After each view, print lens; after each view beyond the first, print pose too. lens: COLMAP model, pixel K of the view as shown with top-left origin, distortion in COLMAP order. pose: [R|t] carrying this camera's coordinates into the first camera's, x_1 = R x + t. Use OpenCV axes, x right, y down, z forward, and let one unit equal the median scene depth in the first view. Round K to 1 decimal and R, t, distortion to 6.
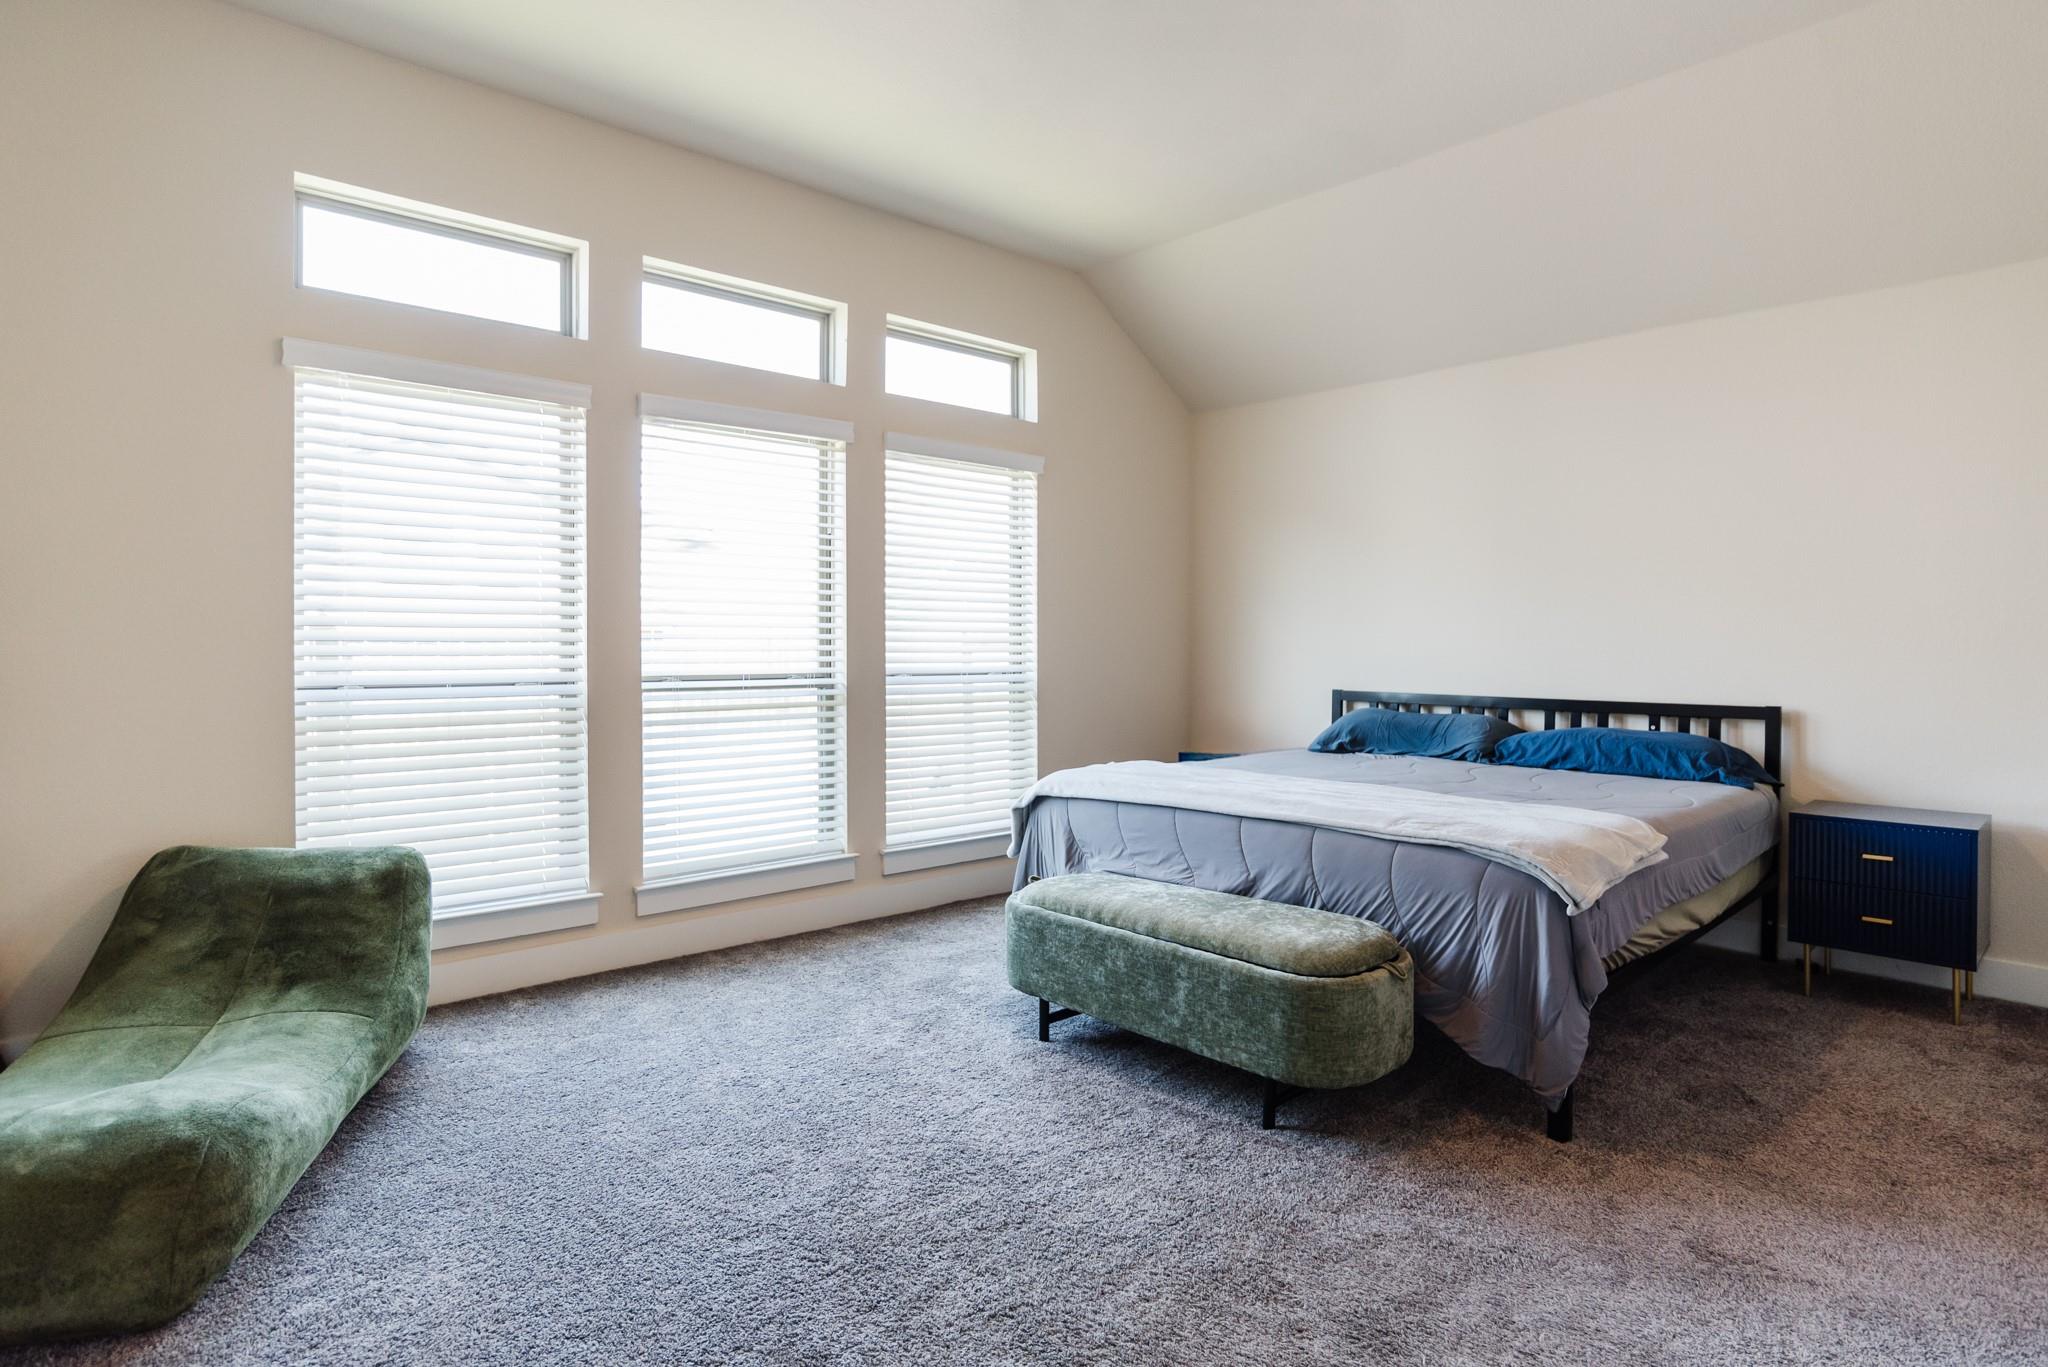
lens RADIAL K [[1067.5, 0, 1065.4], [0, 1067.5, 647.5], [0, 0, 1]] dist [-0.050579, 0.021010]
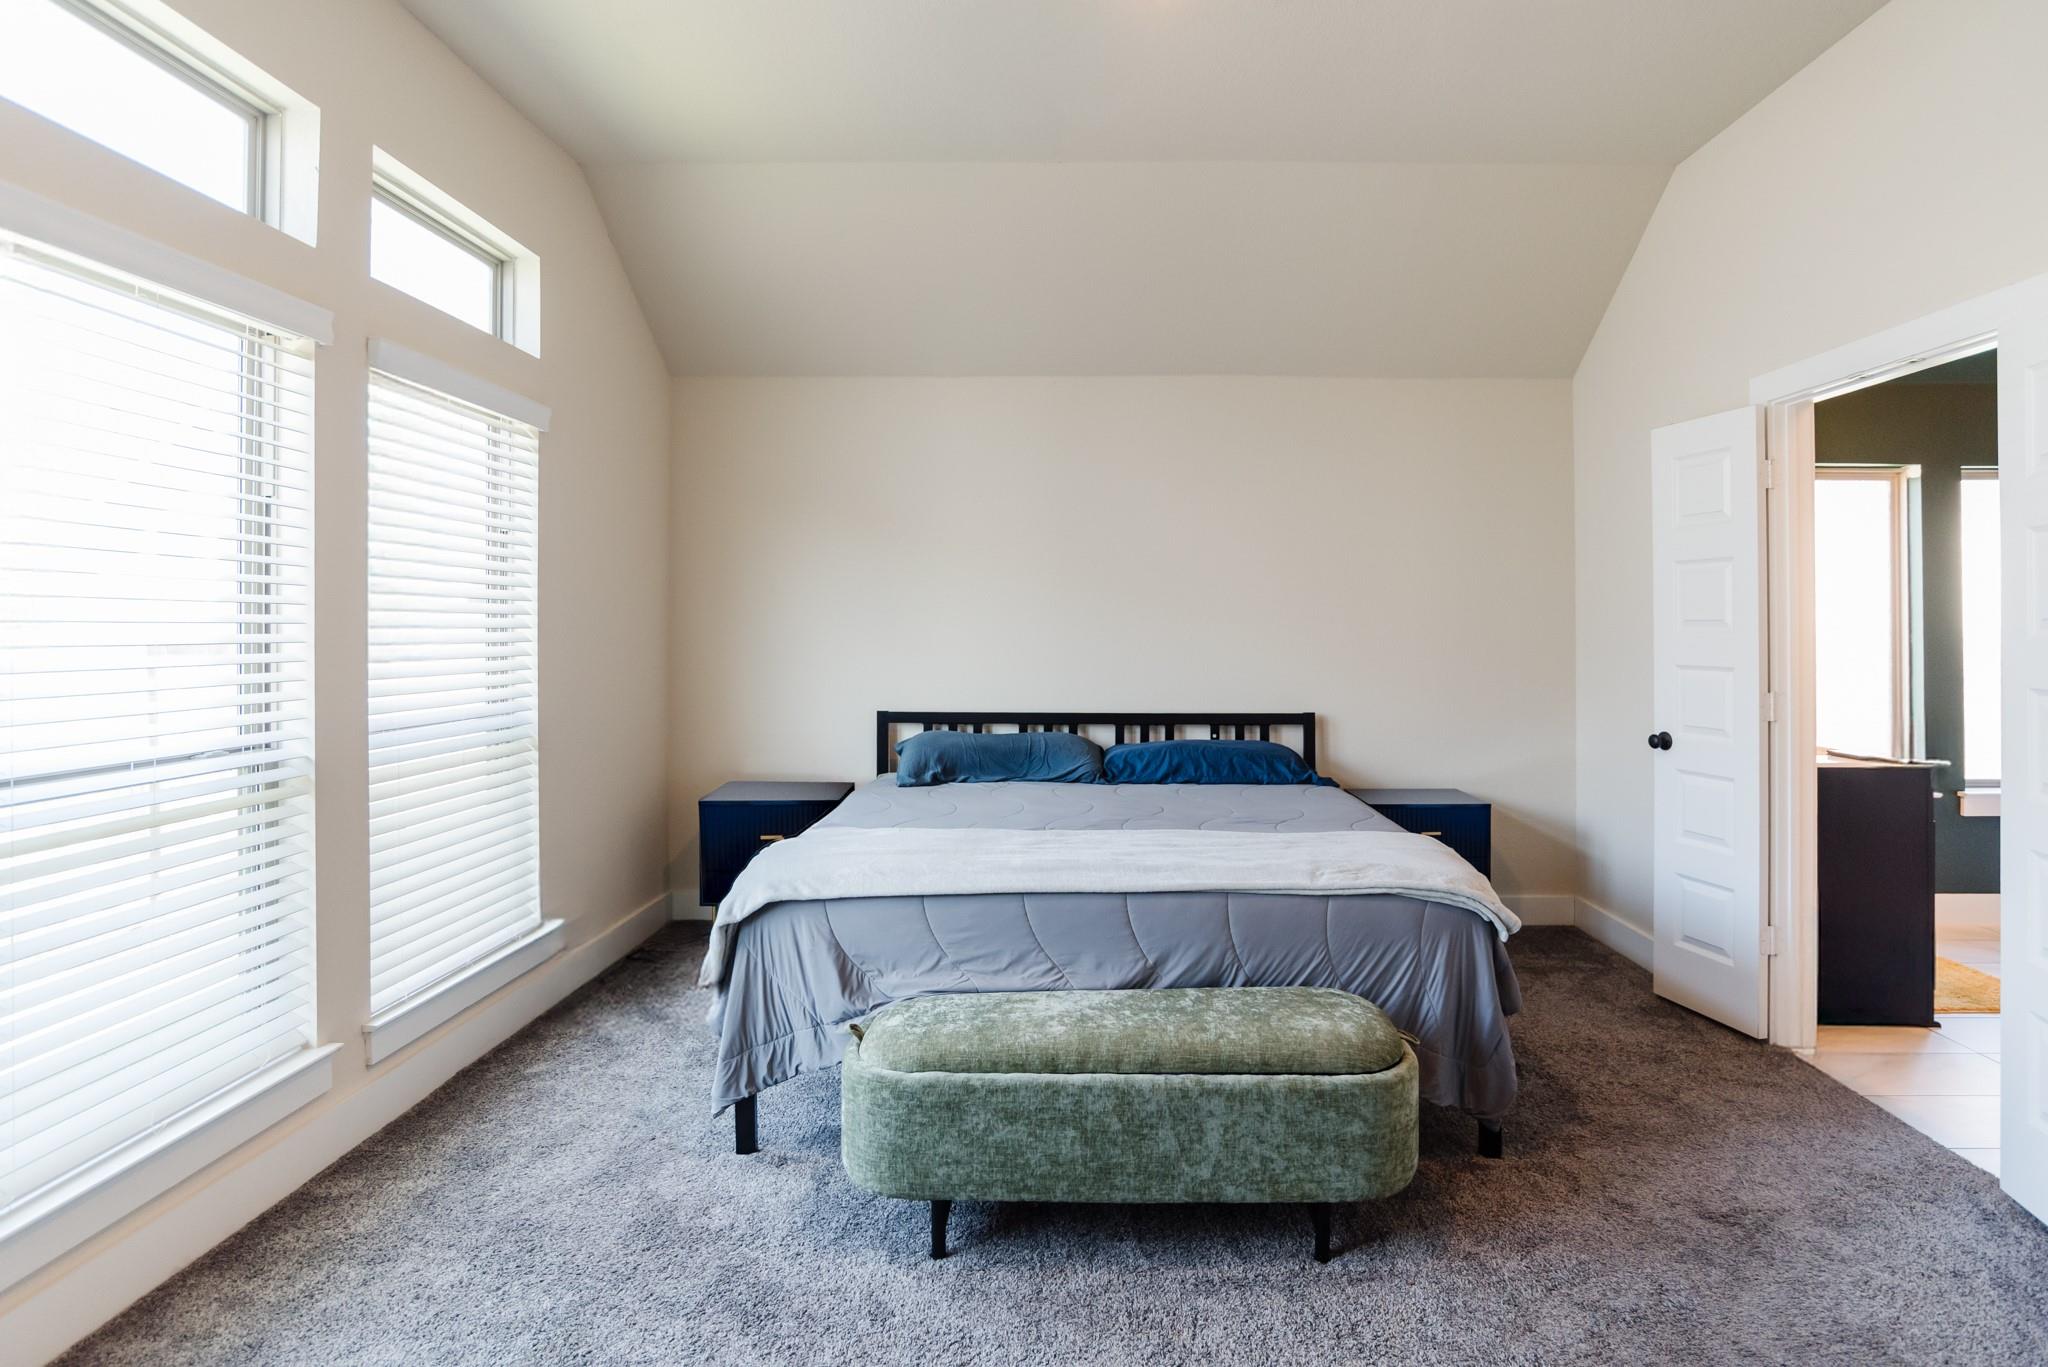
lens RADIAL K [[1067.5, 0, 1029.4], [0, 1067.5, 605.0], [0, 0, 1]] dist [-0.050579, 0.021010]
pose [[0.708732, 0.010339, 0.705402, -0.411749], [0.004946, 0.999795, -0.019622, -0.044954], [-0.705460, 0.017396, 0.708536, 0.388334]]
